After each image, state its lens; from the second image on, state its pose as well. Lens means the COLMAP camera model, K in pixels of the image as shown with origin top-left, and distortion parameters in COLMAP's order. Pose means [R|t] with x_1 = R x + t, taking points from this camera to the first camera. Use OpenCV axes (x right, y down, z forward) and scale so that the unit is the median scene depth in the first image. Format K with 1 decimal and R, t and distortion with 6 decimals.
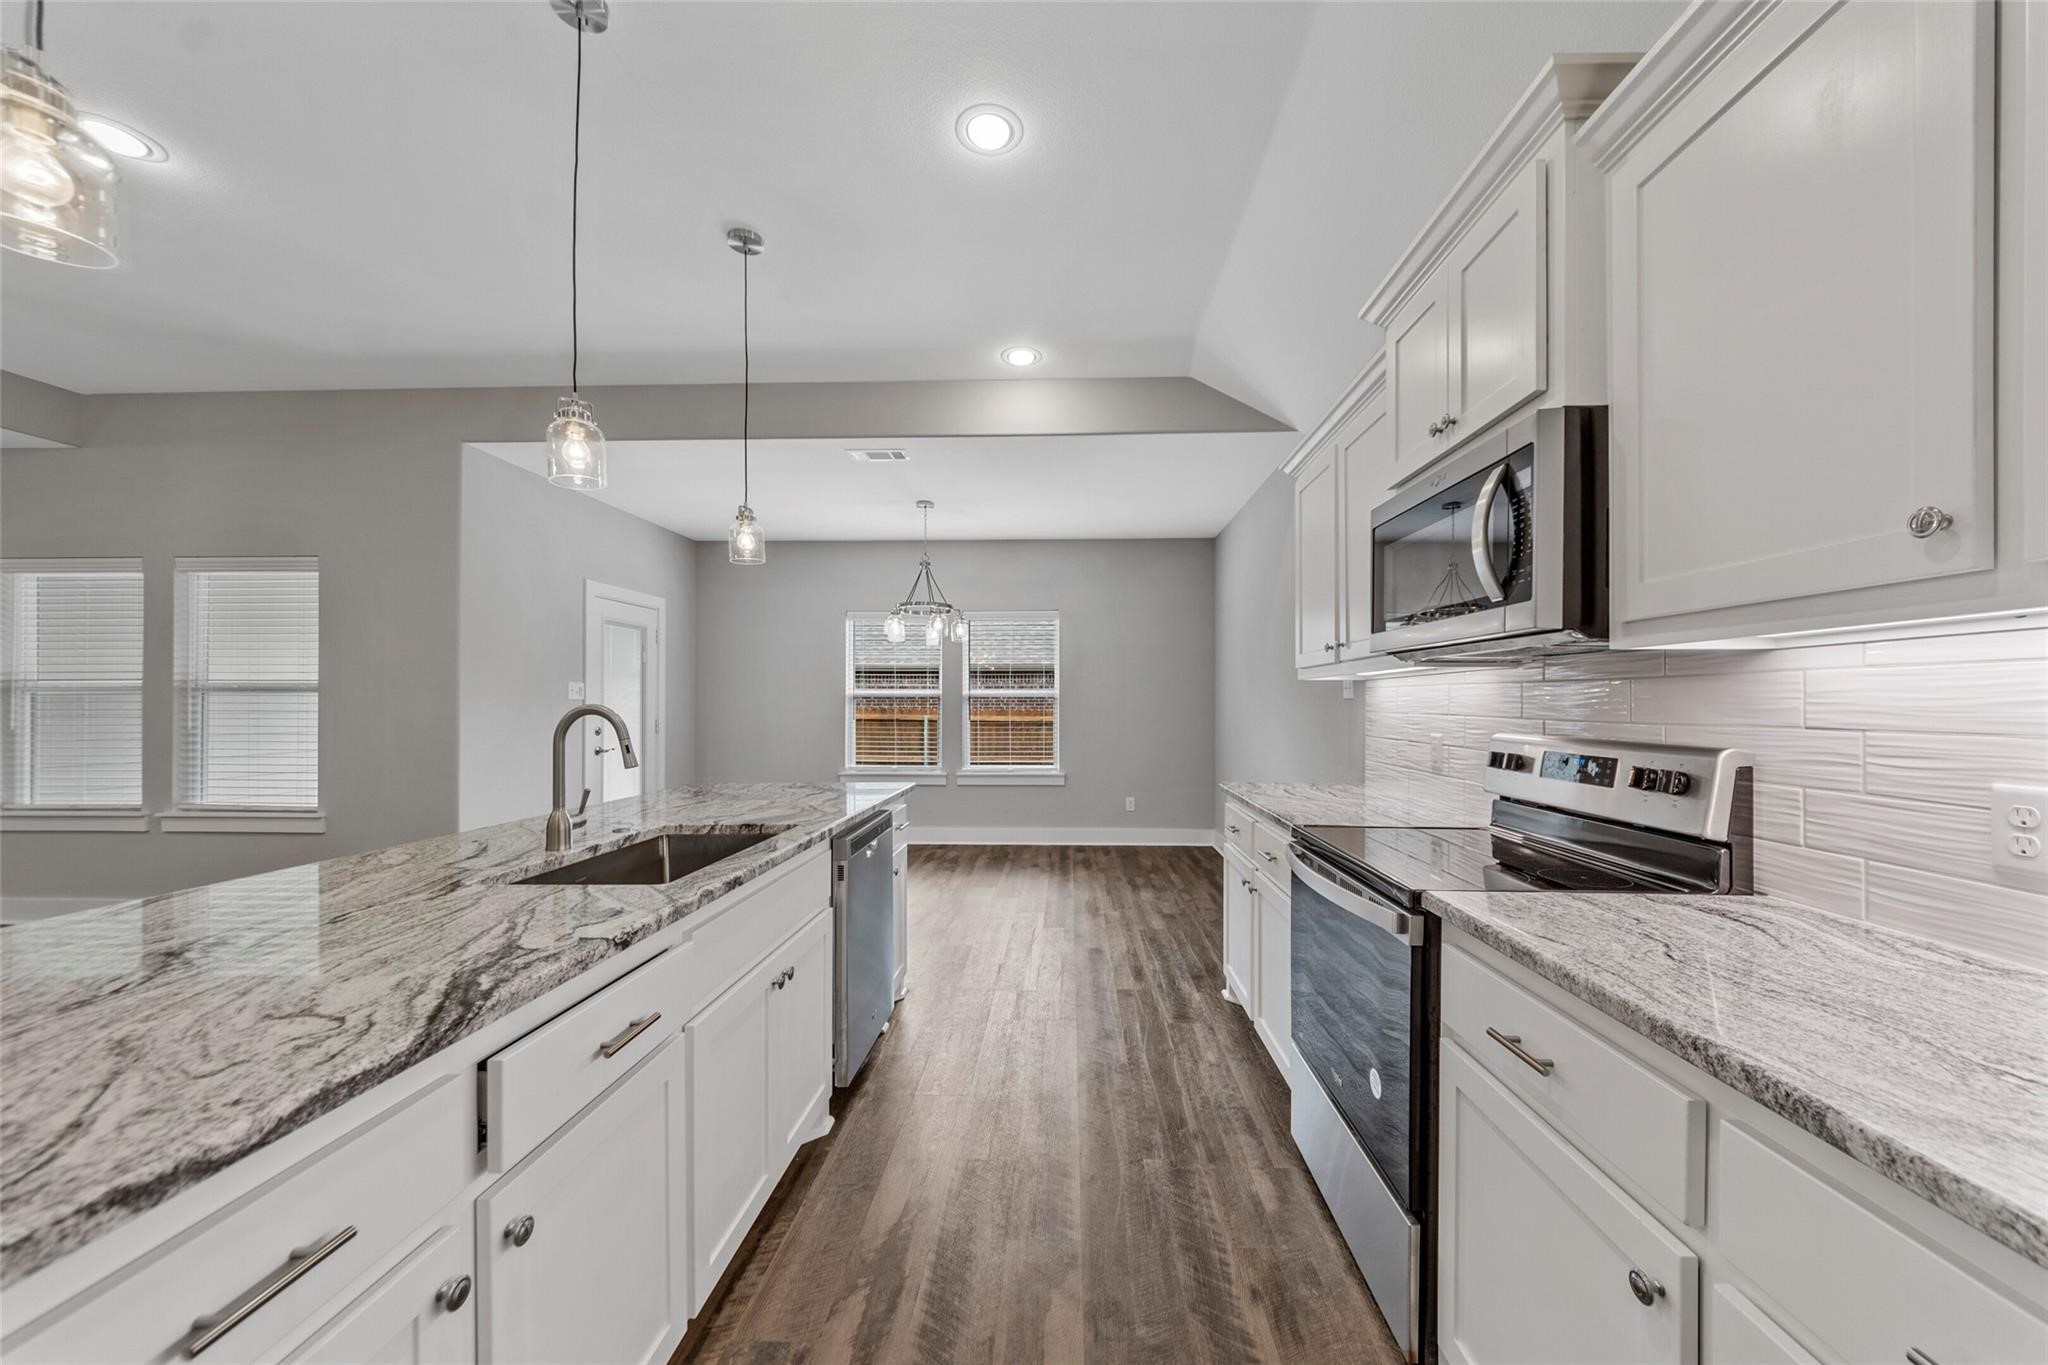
lens RADIAL K [[740.2, 0, 1038.1], [0, 740.2, 705.4], [0, 0, 1]] dist [-0.001083, -0.000149]
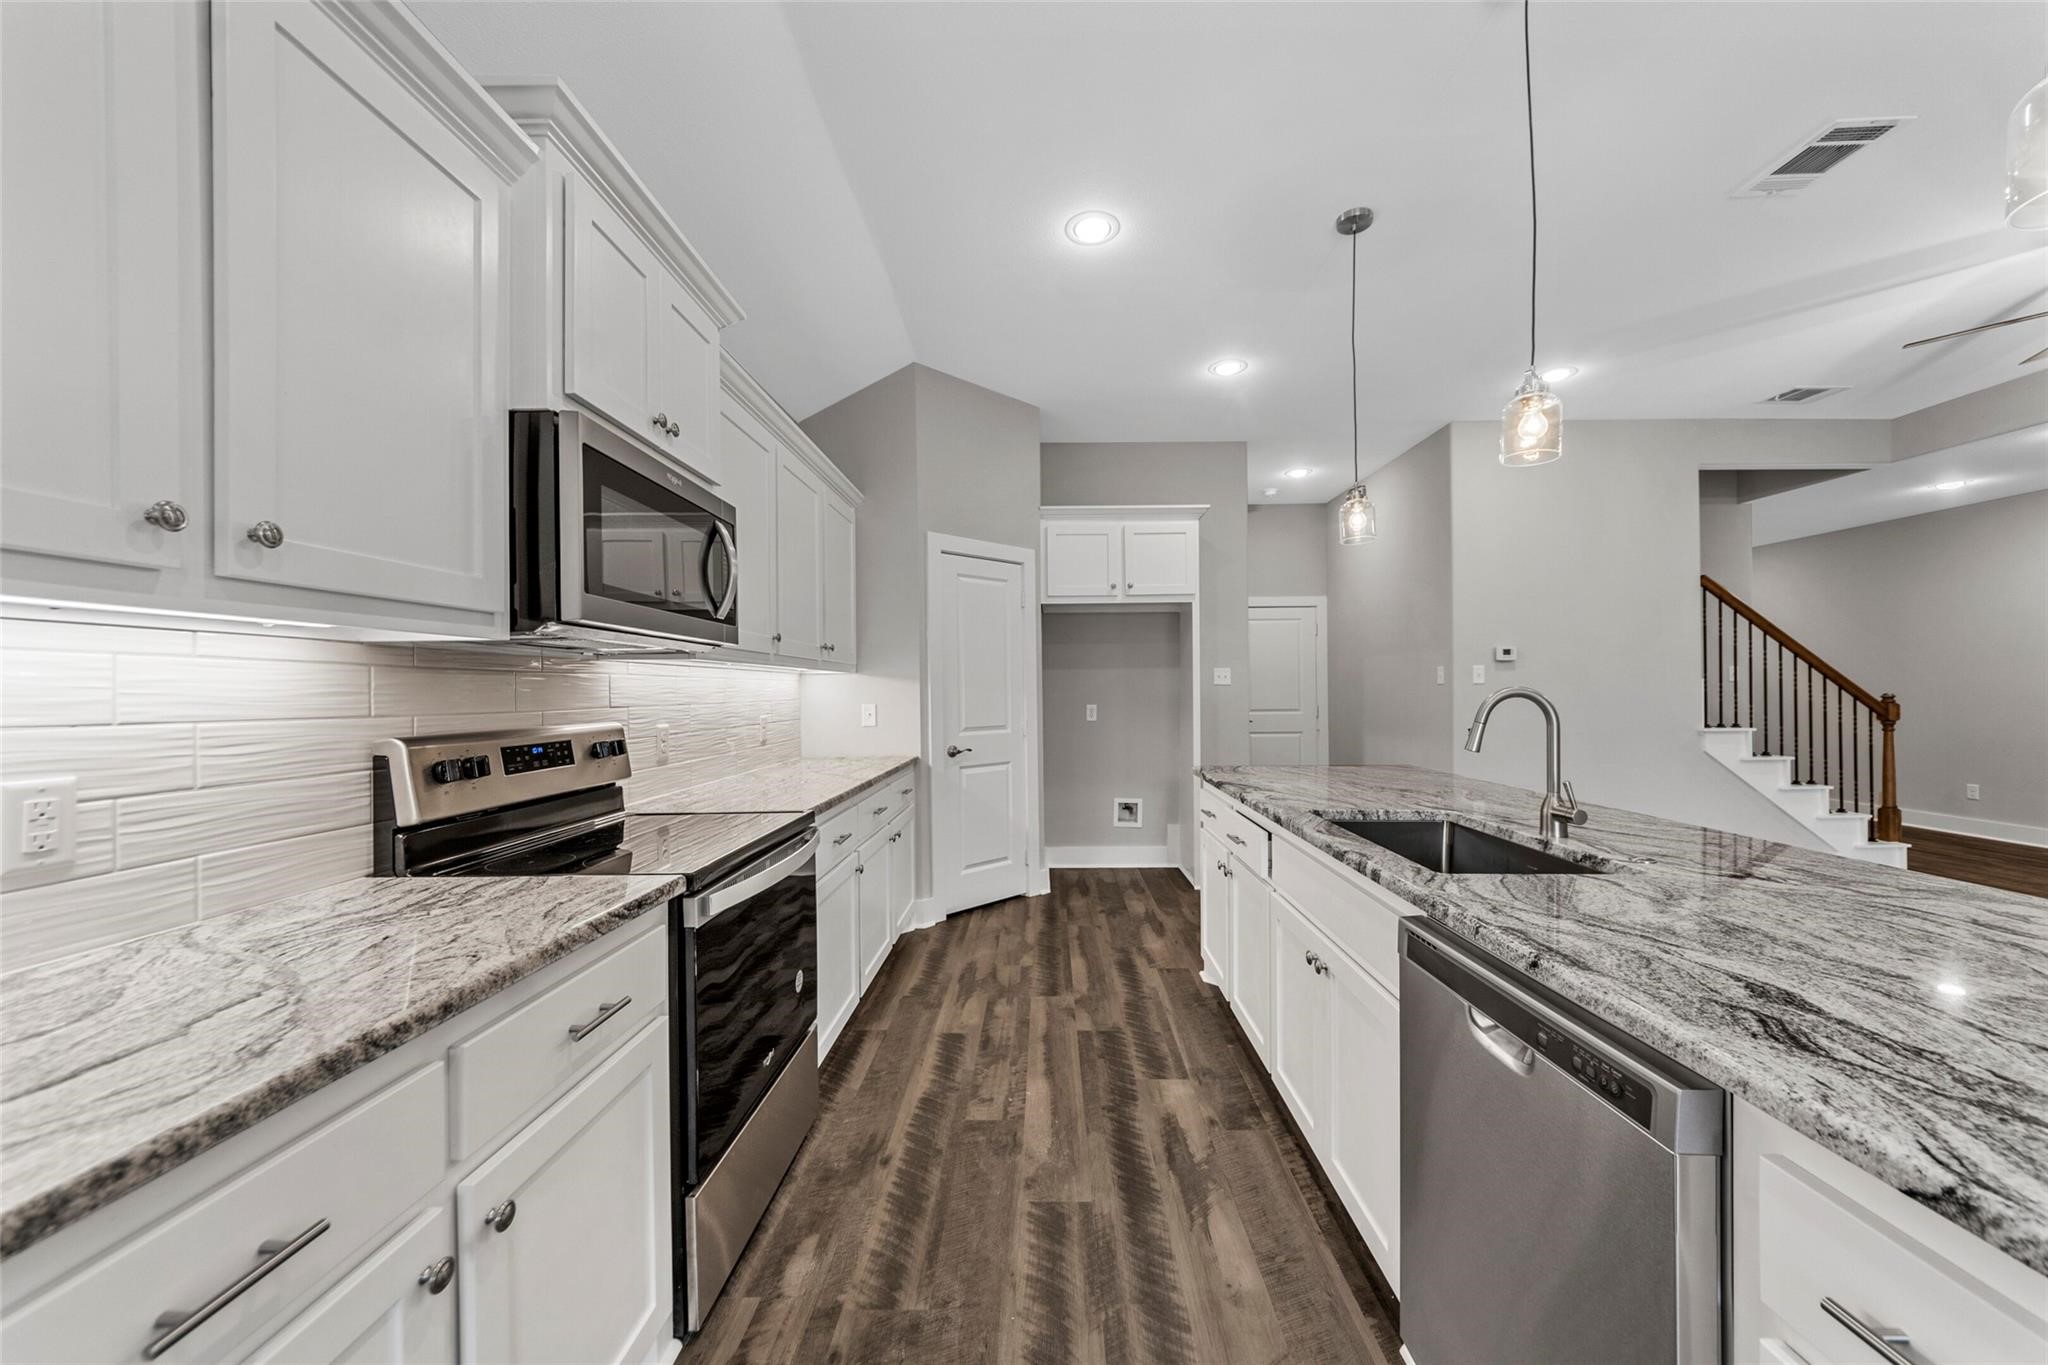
lens RADIAL K [[747.4, 0, 1055.4], [0, 747.4, 682.2], [0, 0, 1]] dist [-0.000709, -0.000148]
pose [[-0.998741, 0.006649, -0.049727, 0.025935], [0.006942, 0.999959, -0.005728, -0.002945], [0.049687, -0.006066, -0.998746, 0.964718]]
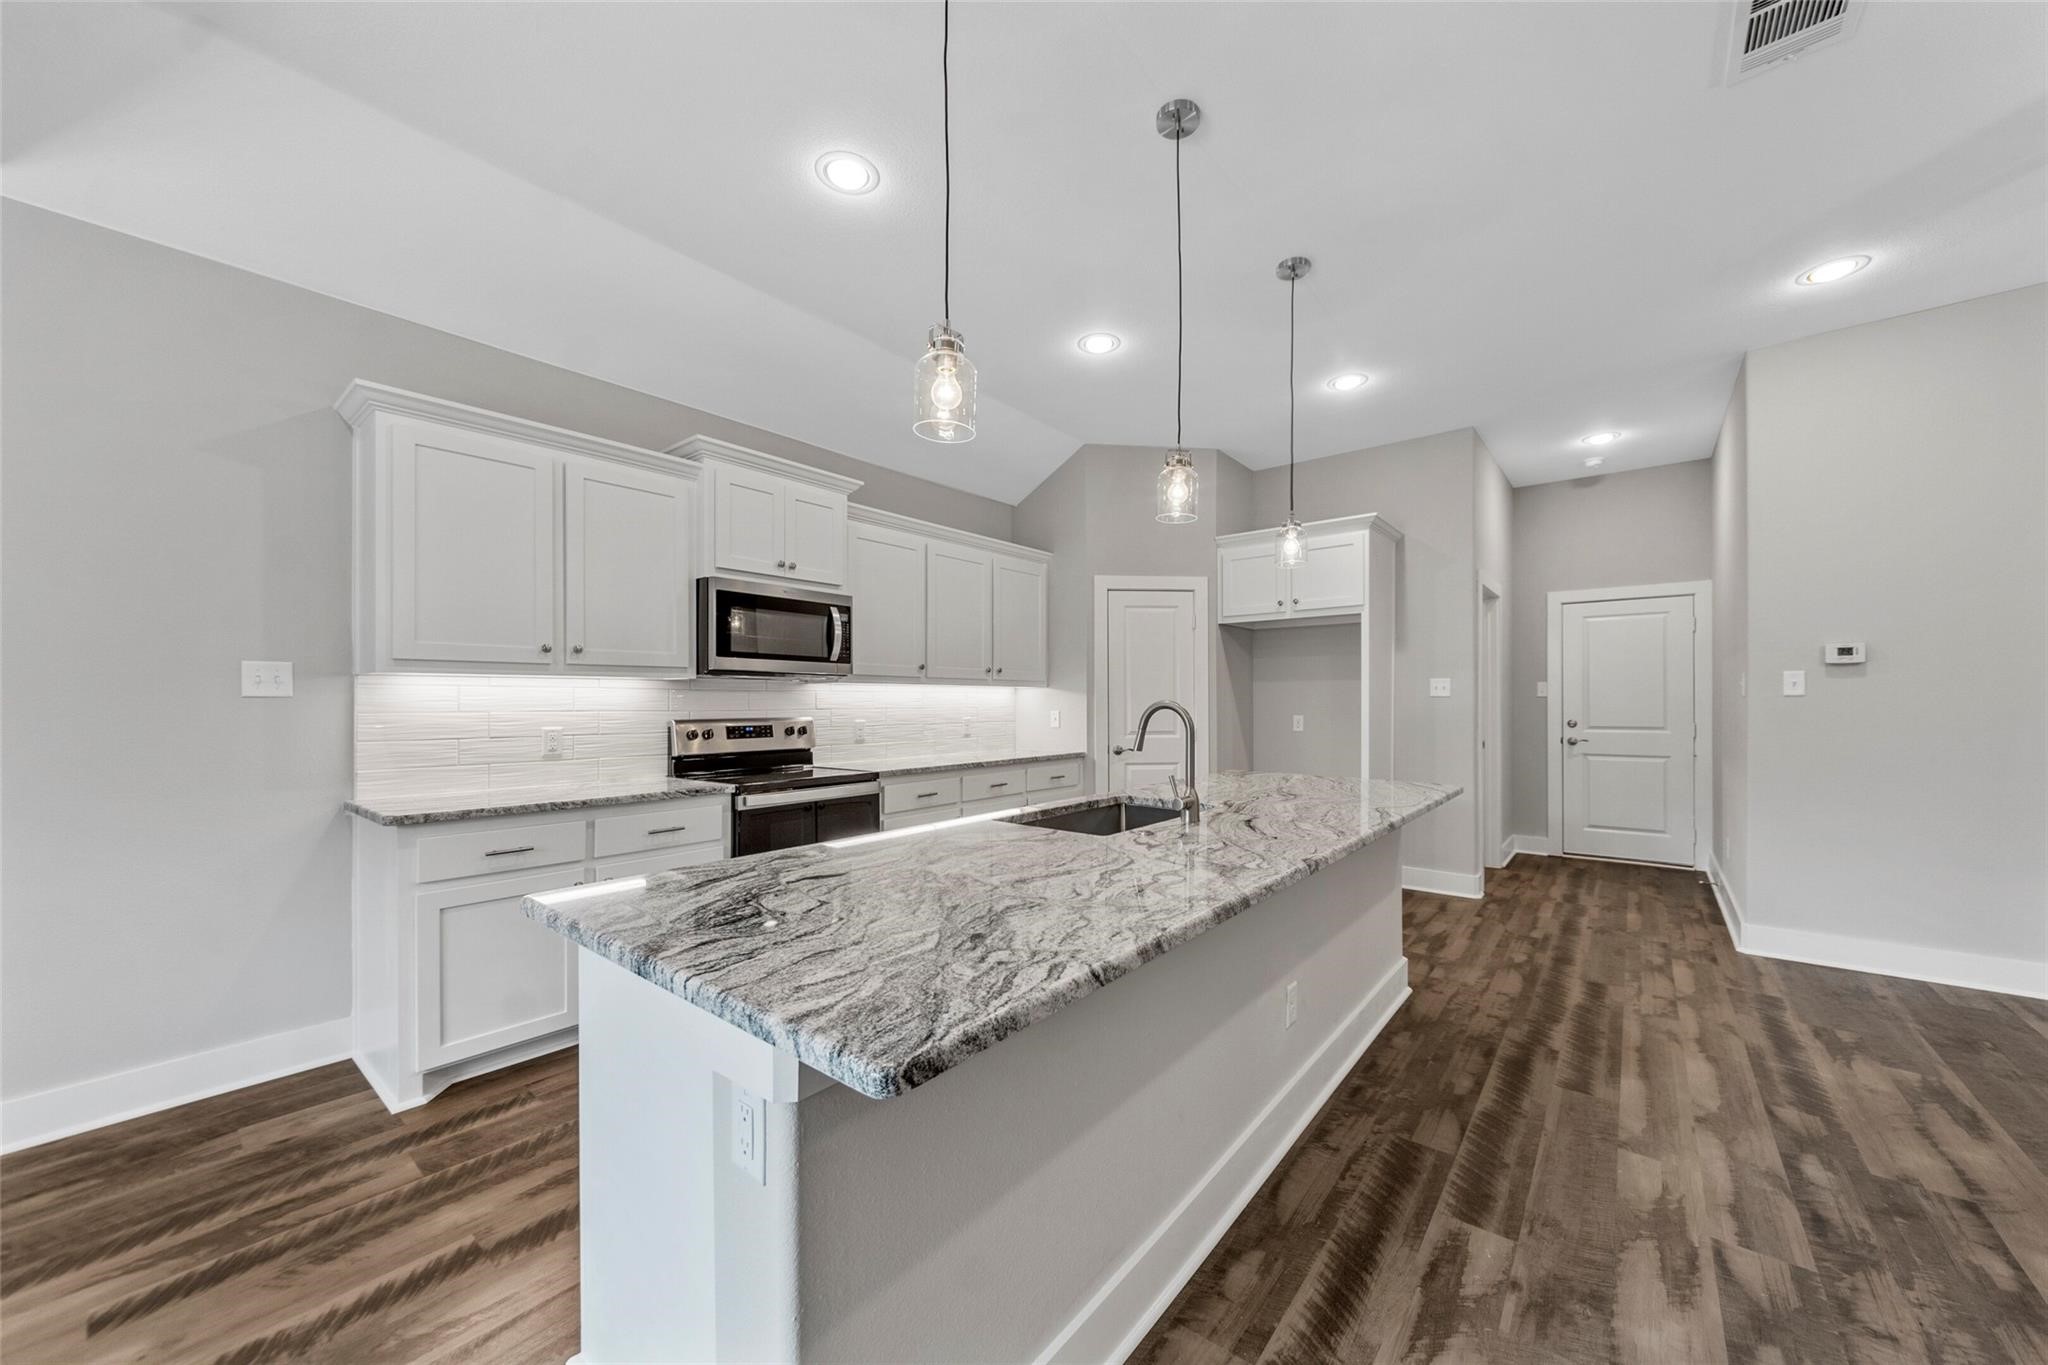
lens RADIAL K [[756.0, 0, 1039.1], [0, 756.0, 692.8], [0, 0, 1]] dist [0.011236, -0.000252]
pose [[-0.811458, 0.008093, 0.584355, -0.563200], [0.004564, 0.999961, -0.007511, -0.003254], [-0.584393, -0.003429, -0.811463, 1.059264]]
